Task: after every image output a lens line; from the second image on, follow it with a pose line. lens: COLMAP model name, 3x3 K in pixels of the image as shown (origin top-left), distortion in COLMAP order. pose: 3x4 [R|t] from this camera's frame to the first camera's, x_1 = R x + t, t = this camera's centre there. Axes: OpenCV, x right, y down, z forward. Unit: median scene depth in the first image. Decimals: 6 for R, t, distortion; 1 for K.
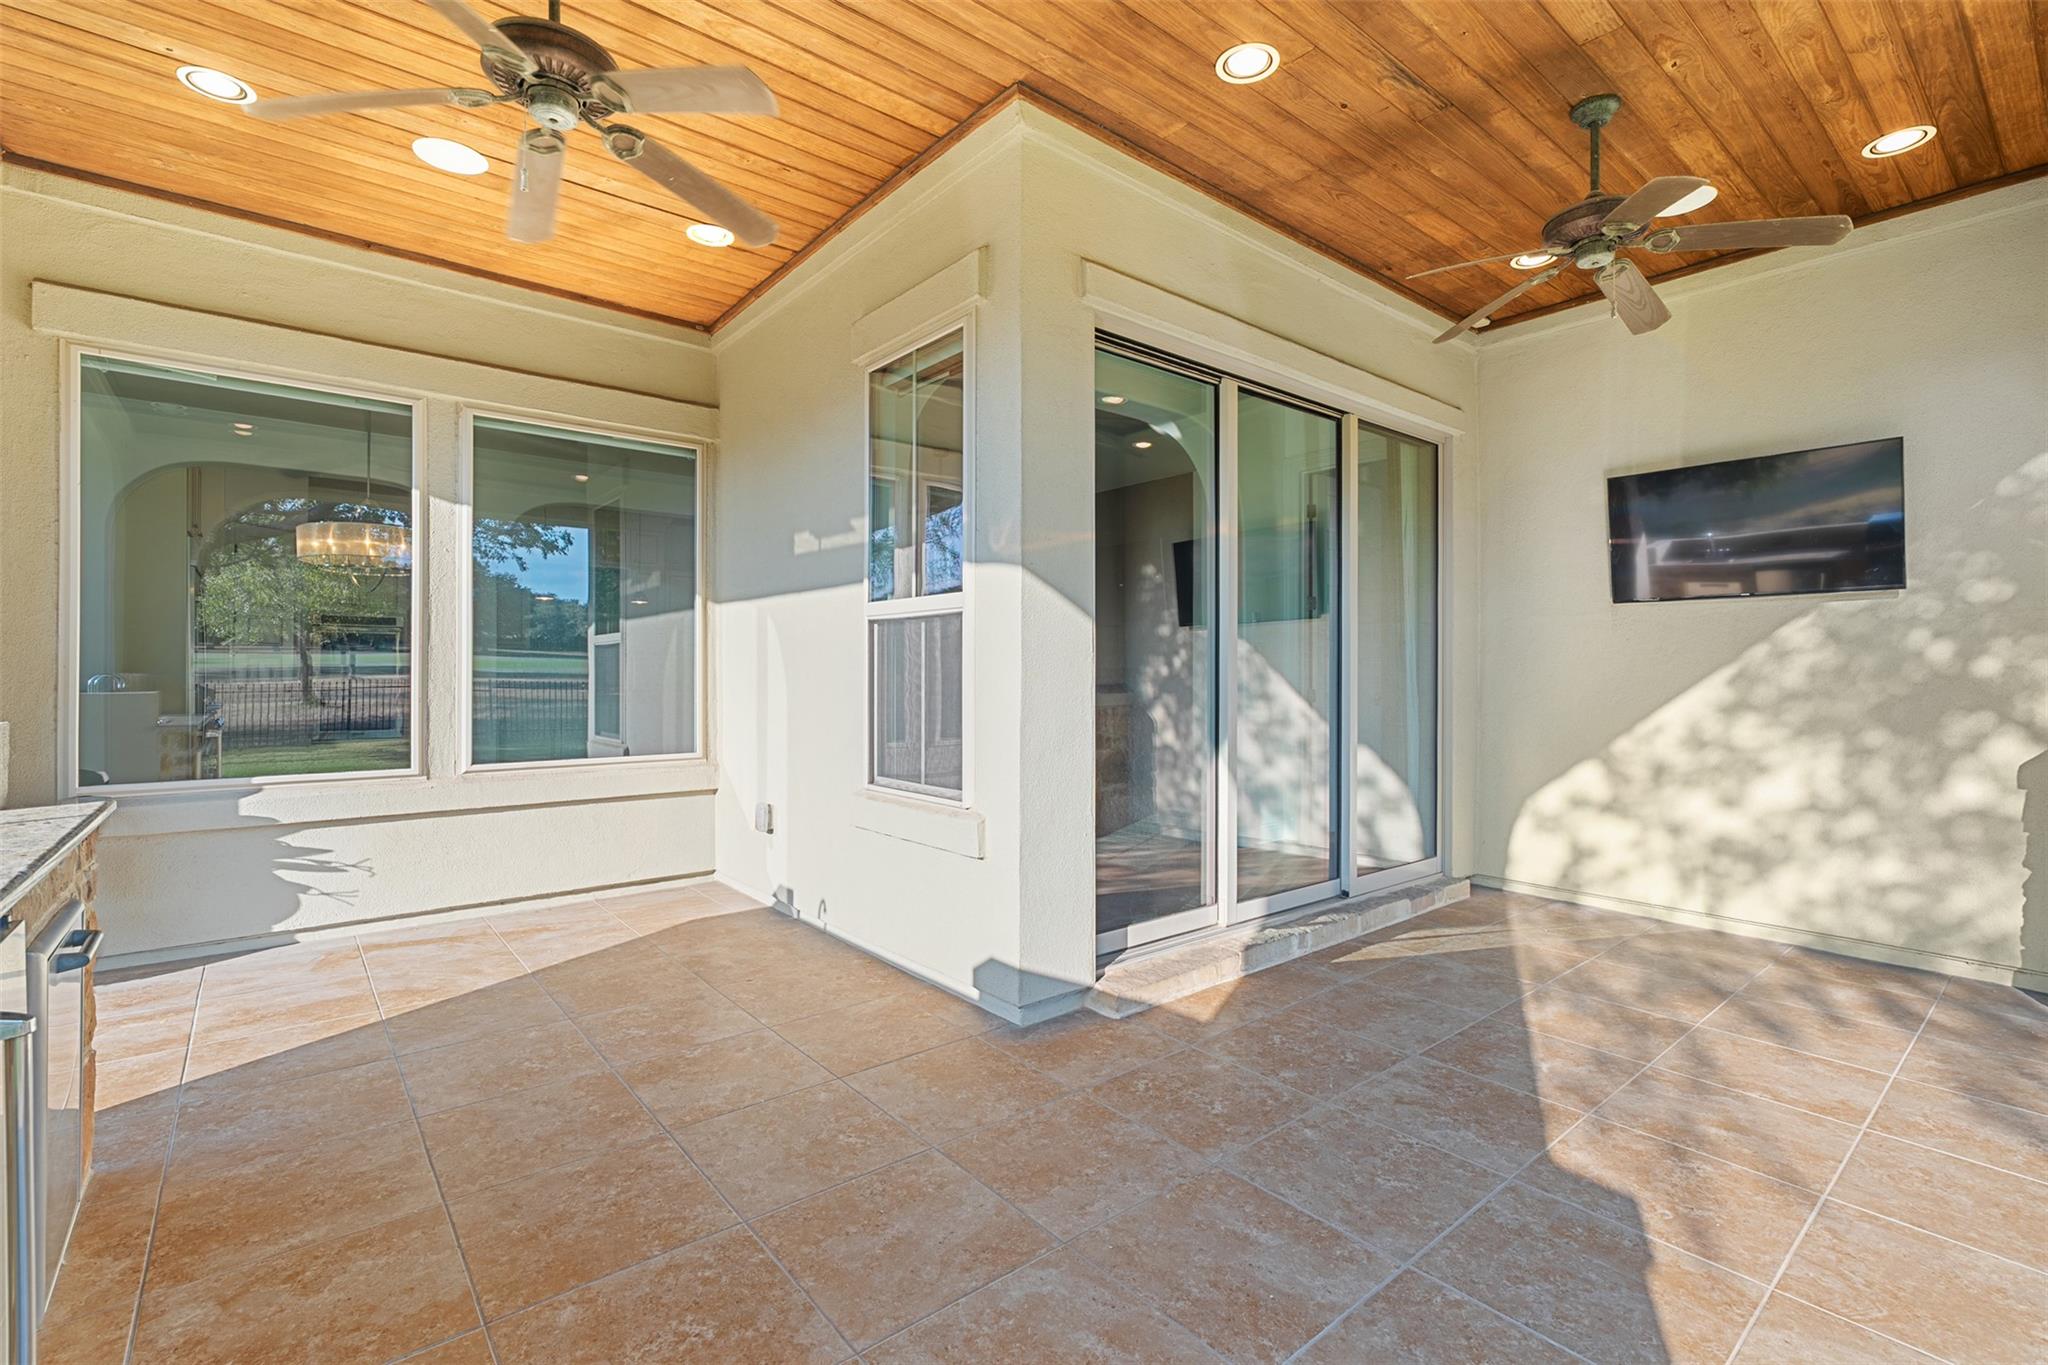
lens RADIAL K [[919.9, 0, 1024.9], [0, 919.9, 675.5], [0, 0, 1]] dist [-0.005576, 0.002663]
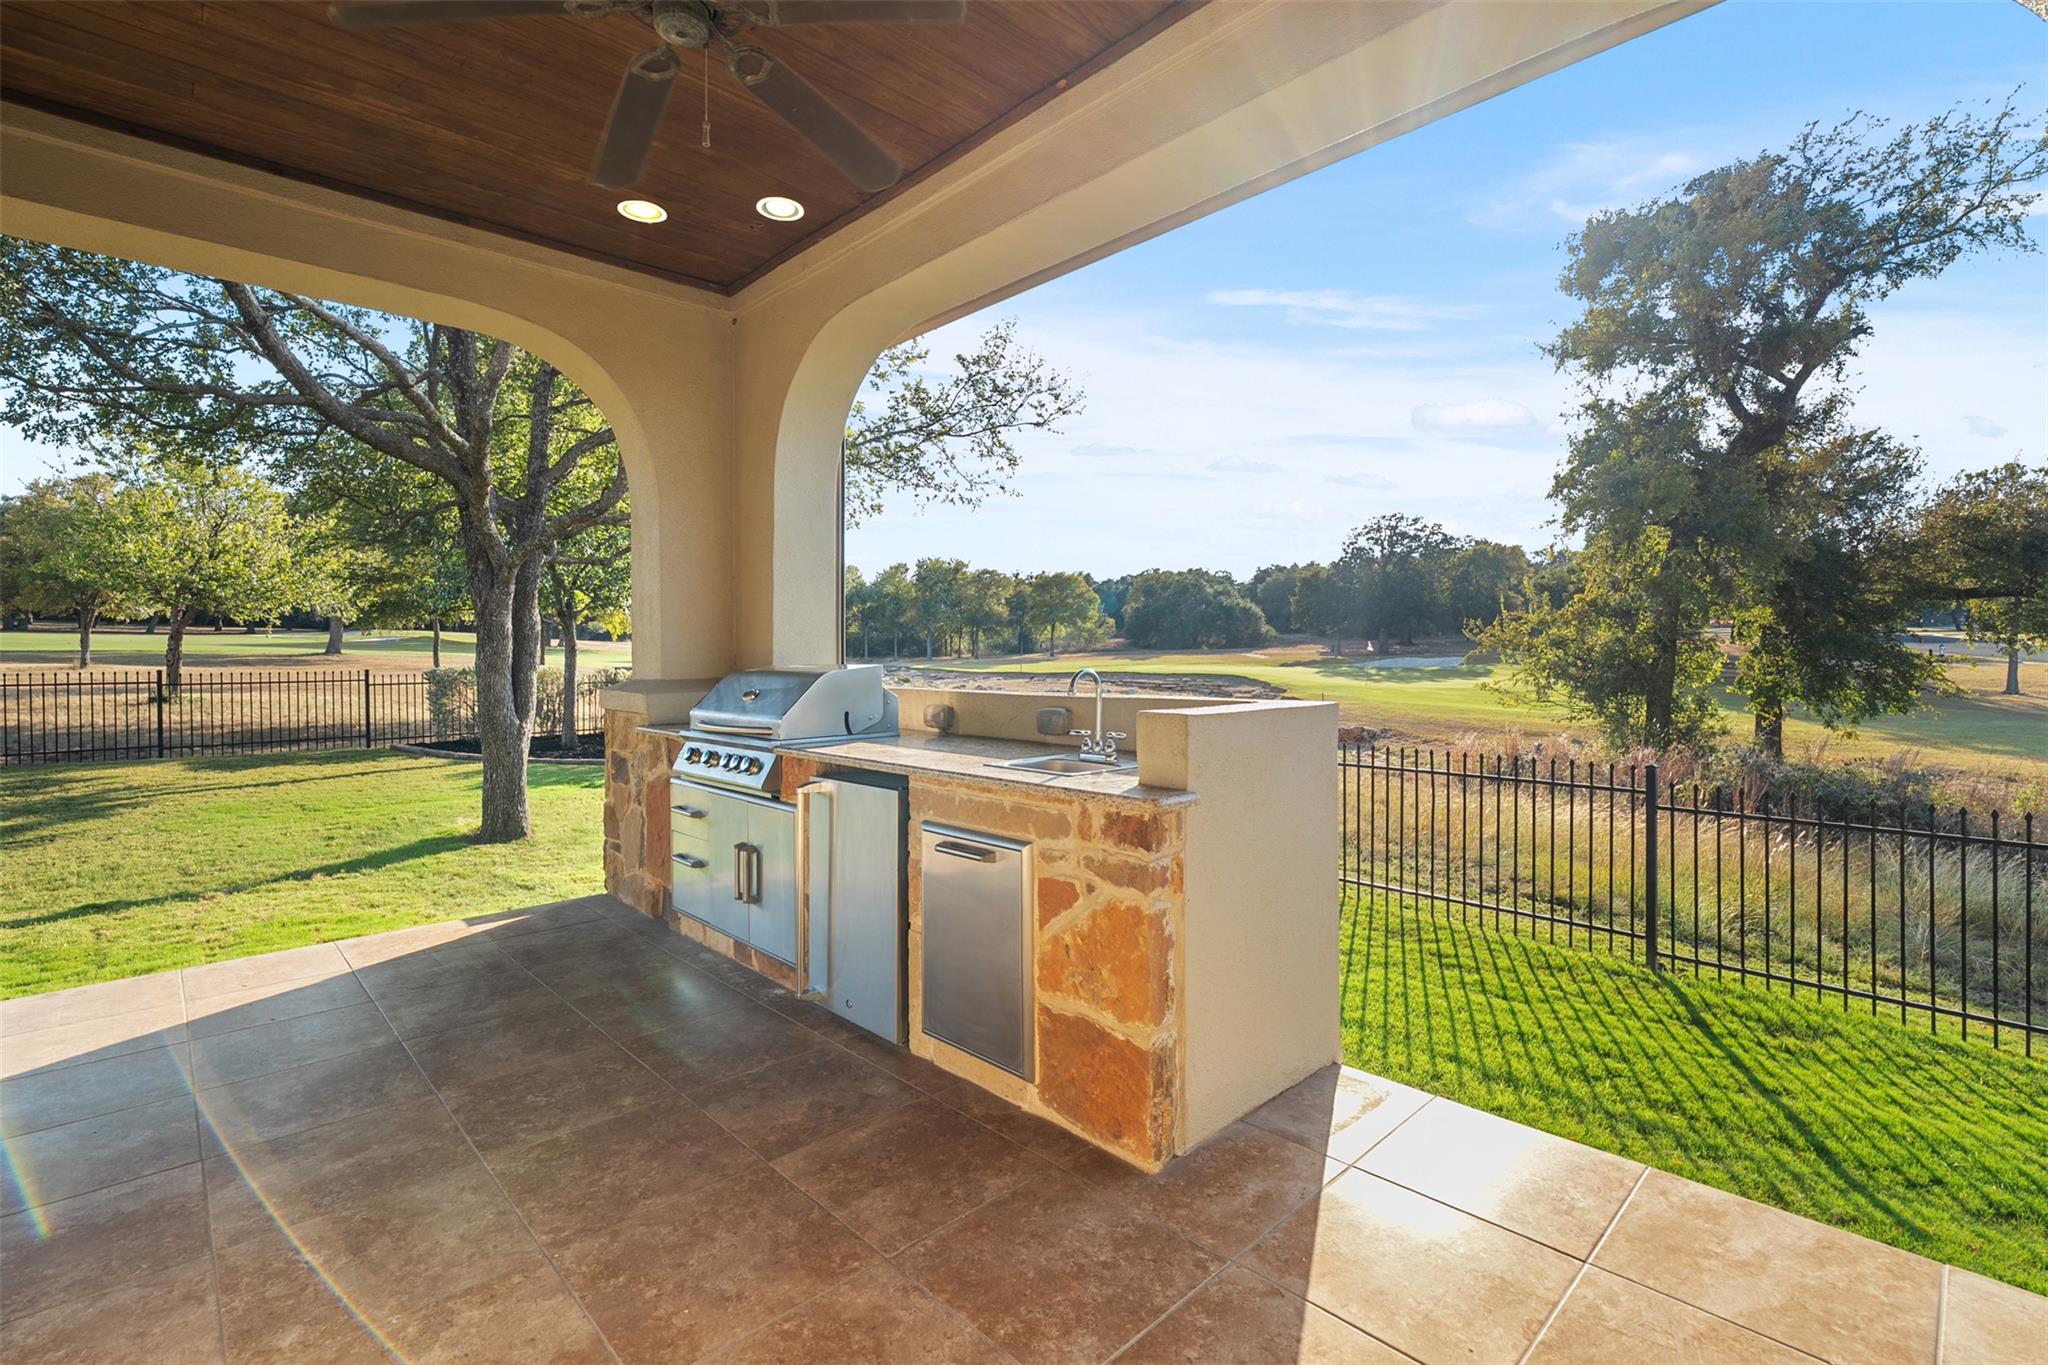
lens RADIAL K [[919.9, 0, 1010.5], [0, 919.9, 654.5], [0, 0, 1]] dist [-0.005576, 0.002663]
pose [[-0.998127, -0.000056, -0.061182, -0.680942], [-0.000256, 0.999995, 0.003269, -0.018010], [0.061181, 0.003279, -0.998121, 1.668282]]
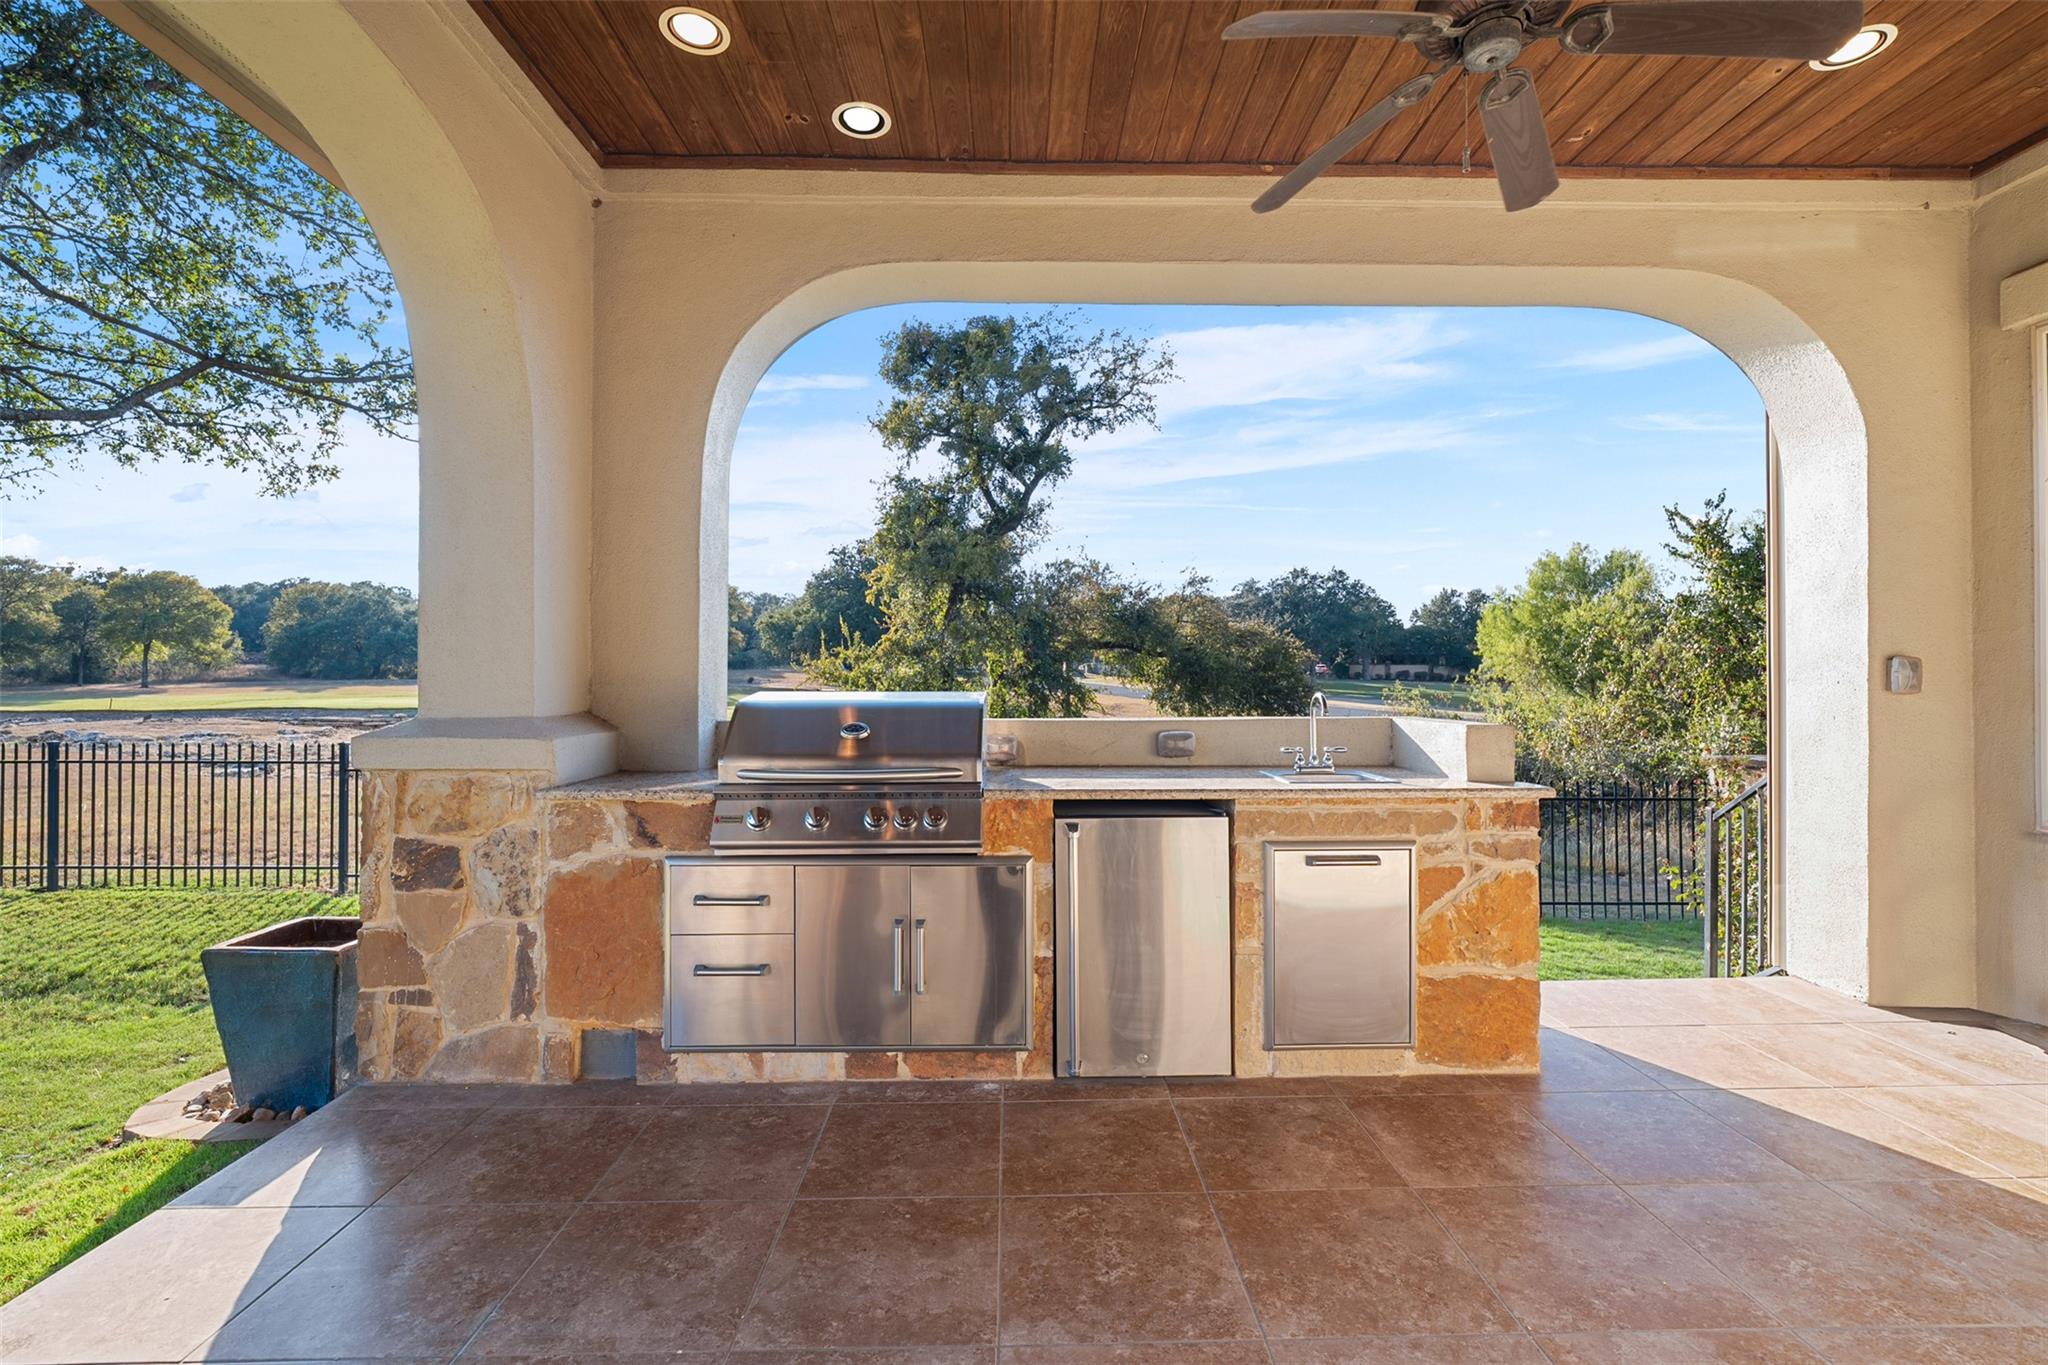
lens RADIAL K [[919.9, 0, 1027.3], [0, 919.9, 673.8], [0, 0, 1]] dist [-0.005576, 0.002663]
pose [[-0.630001, -0.011749, -0.776505, 0.385660], [-0.003880, 0.999921, -0.011982, -0.005968], [0.776584, -0.004536, -0.629997, 1.061042]]
